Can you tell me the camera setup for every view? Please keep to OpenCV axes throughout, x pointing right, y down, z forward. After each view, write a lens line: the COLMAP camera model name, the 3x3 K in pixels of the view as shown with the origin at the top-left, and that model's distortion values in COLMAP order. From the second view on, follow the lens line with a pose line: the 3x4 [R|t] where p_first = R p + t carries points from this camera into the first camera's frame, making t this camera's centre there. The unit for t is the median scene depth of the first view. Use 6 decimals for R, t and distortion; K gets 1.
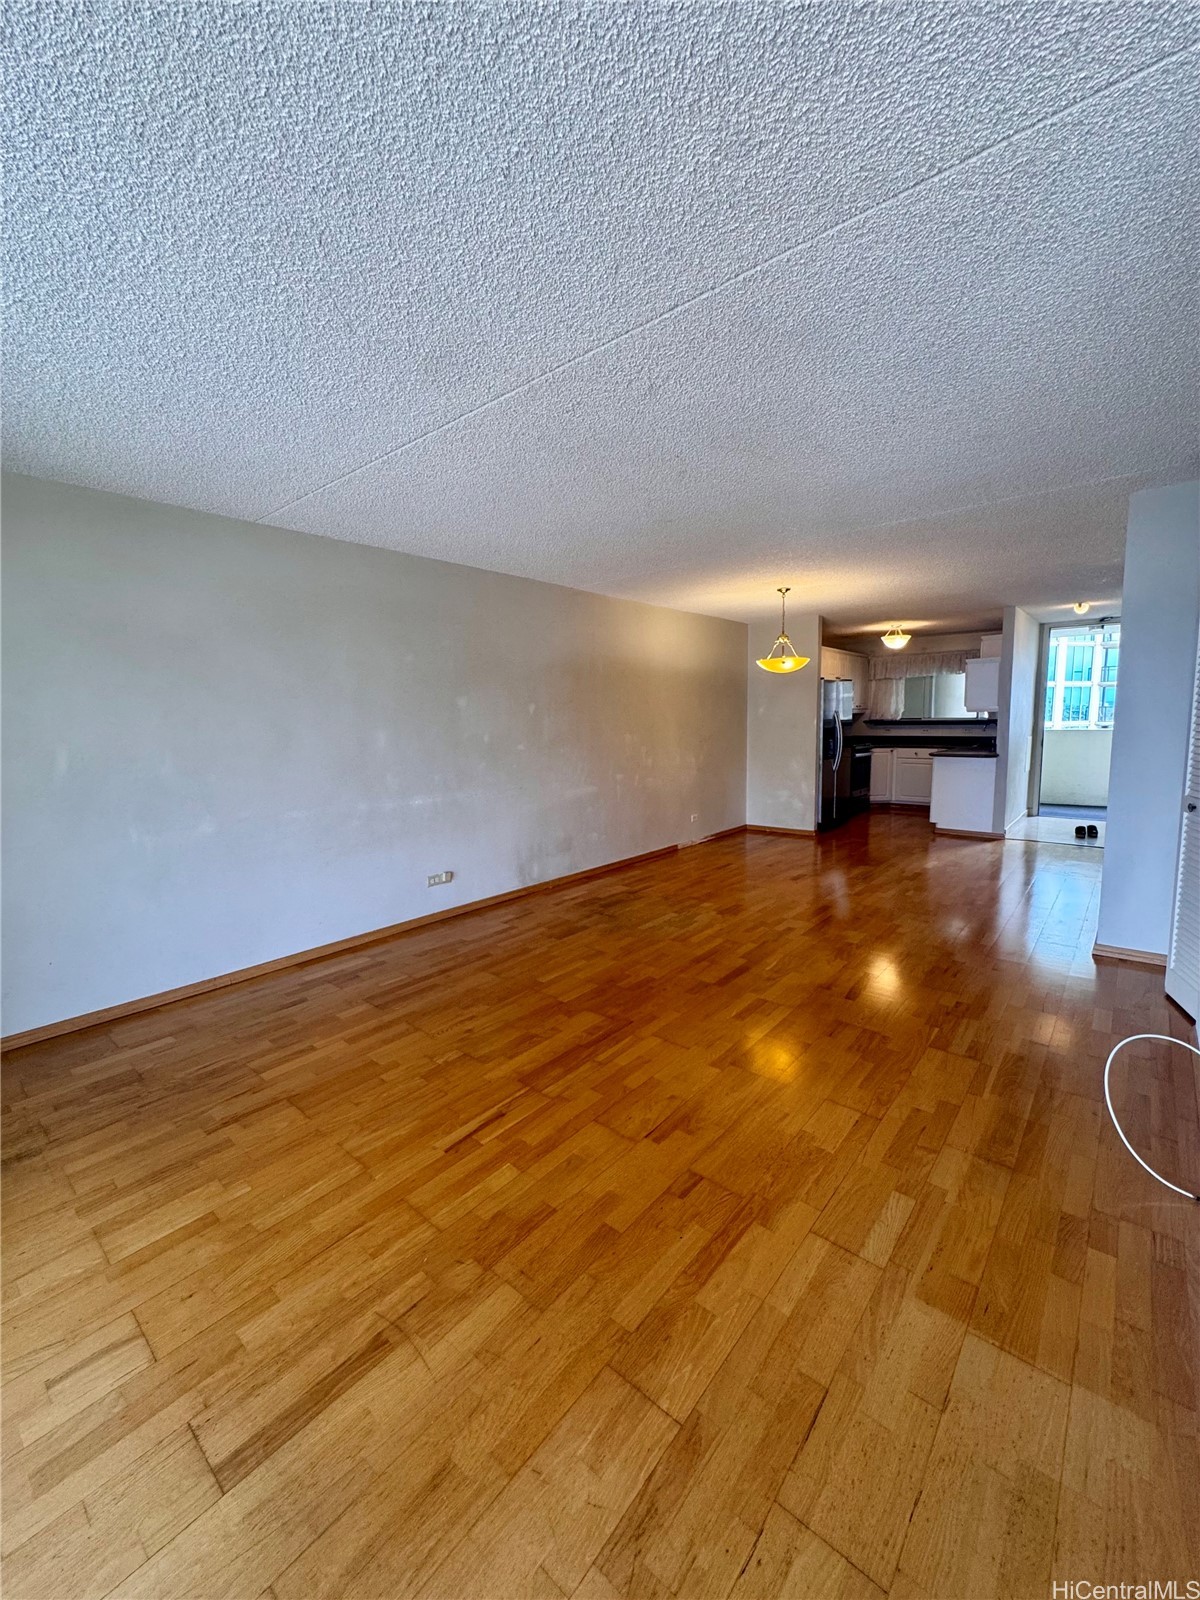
lens RADIAL K [[641.5, 0, 597.9], [0, 641.5, 791.4], [0, 0, 1]] dist [-0.001417, 0.000780]
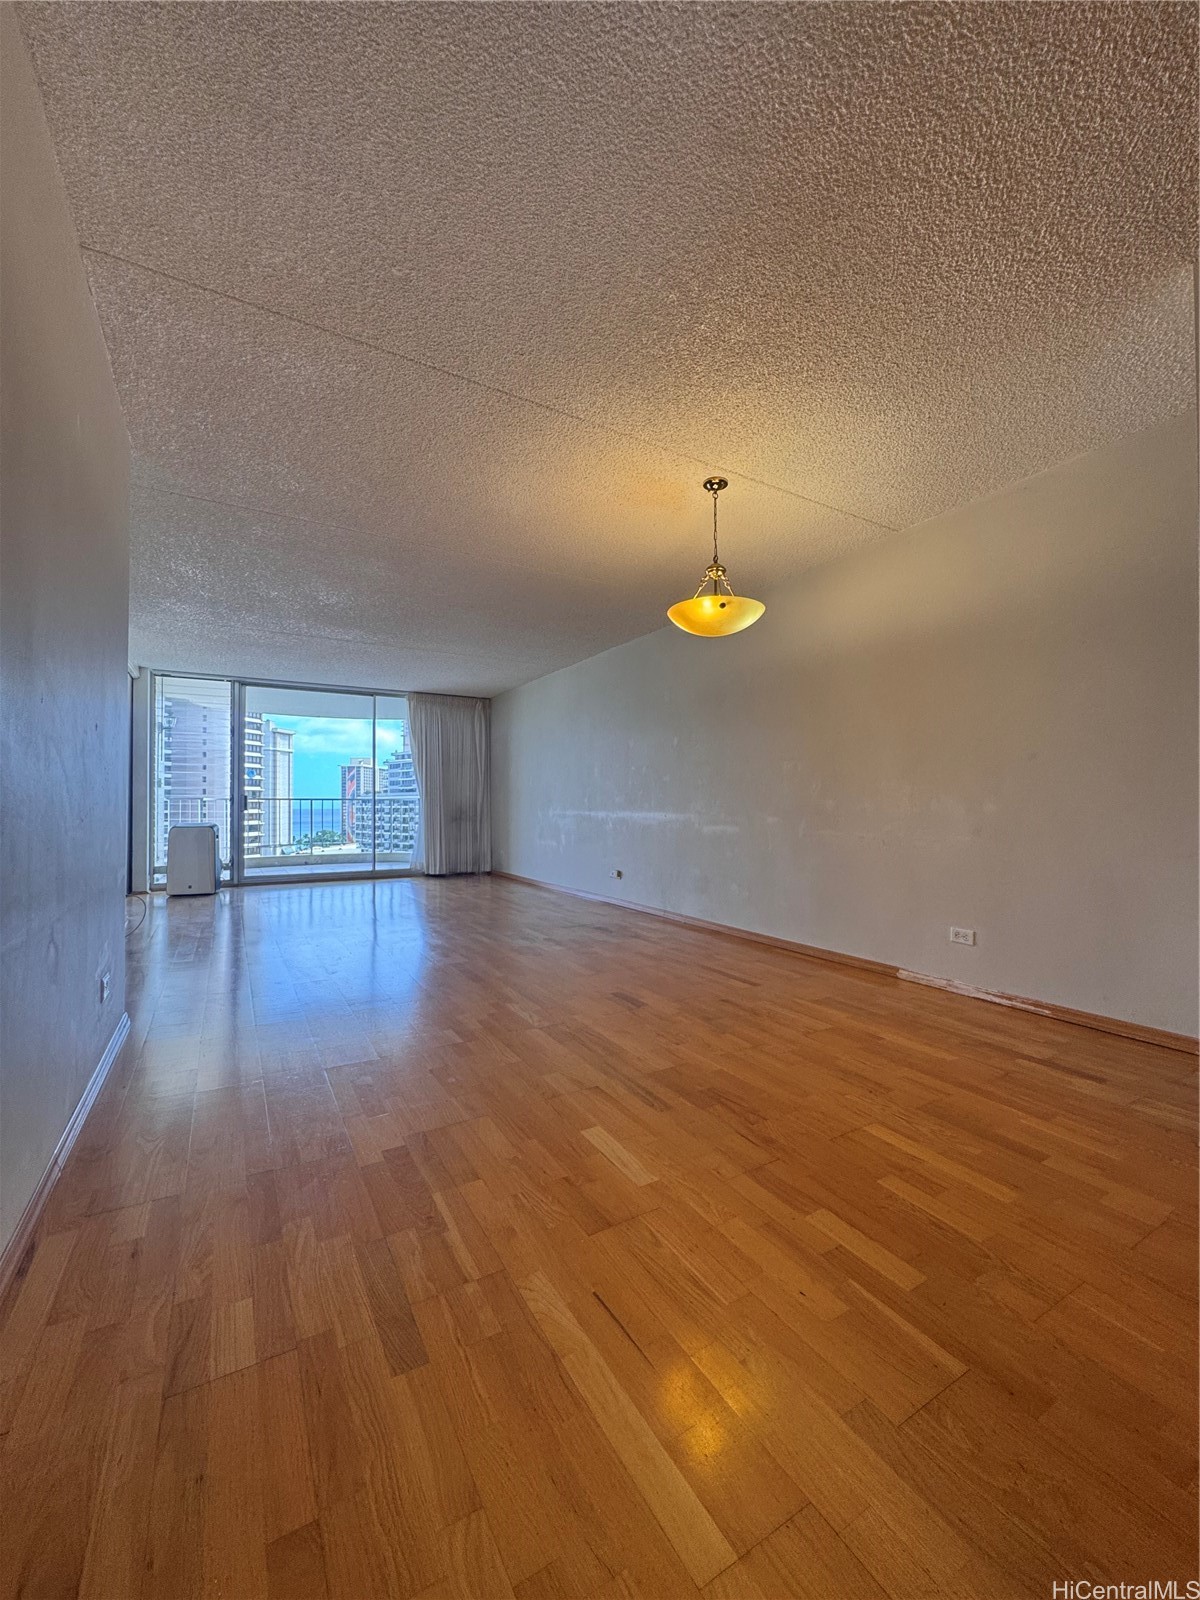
lens RADIAL K [[641.5, 0, 600.2], [0, 641.5, 800.5], [0, 0, 1]] dist [-0.001417, 0.000780]
pose [[-0.327247, 0.013340, -0.944845, 0.674517], [-0.100444, 0.993744, 0.048819, -0.052473], [0.939585, 0.110880, -0.323859, 0.896705]]
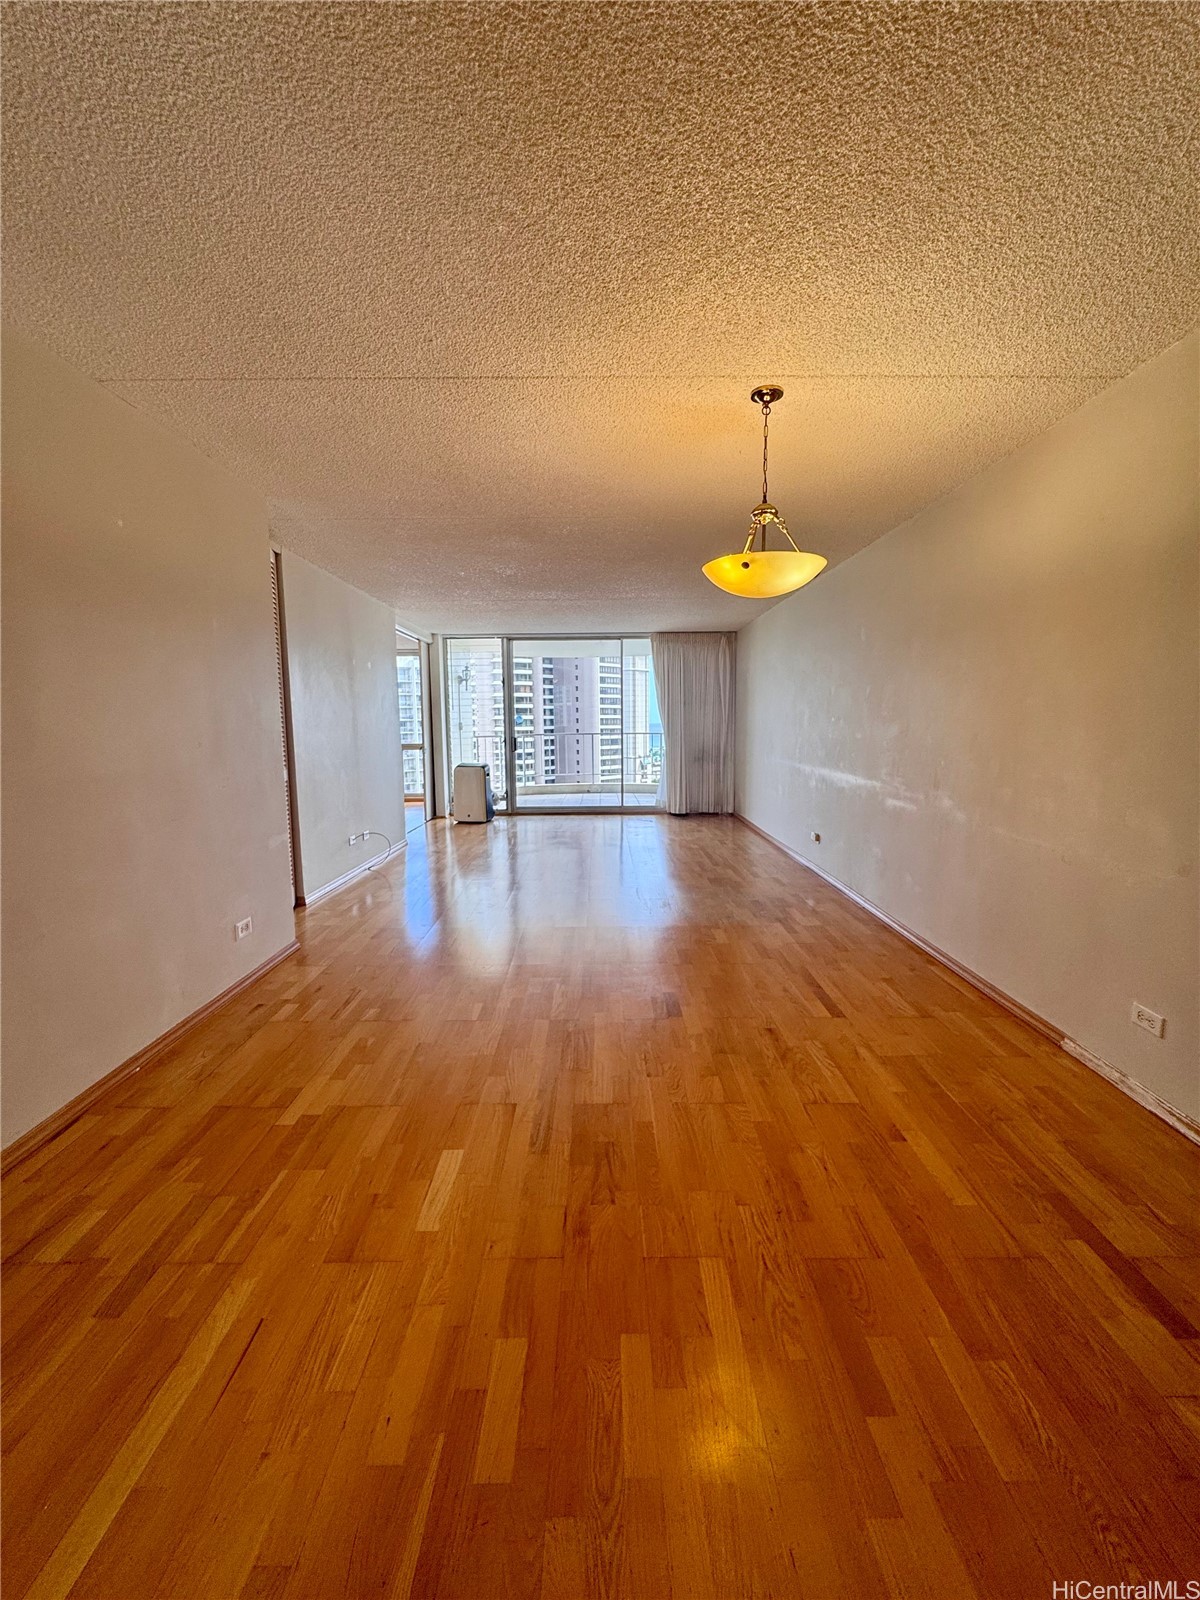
lens RADIAL K [[641.5, 0, 600.9], [0, 641.5, 800.3], [0, 0, 1]] dist [-0.001417, 0.000780]
pose [[-0.758539, 0.107570, -0.642687, 0.537333], [-0.049932, 0.973786, 0.221920, -0.116603], [0.649711, 0.200426, -0.733284, 1.037992]]
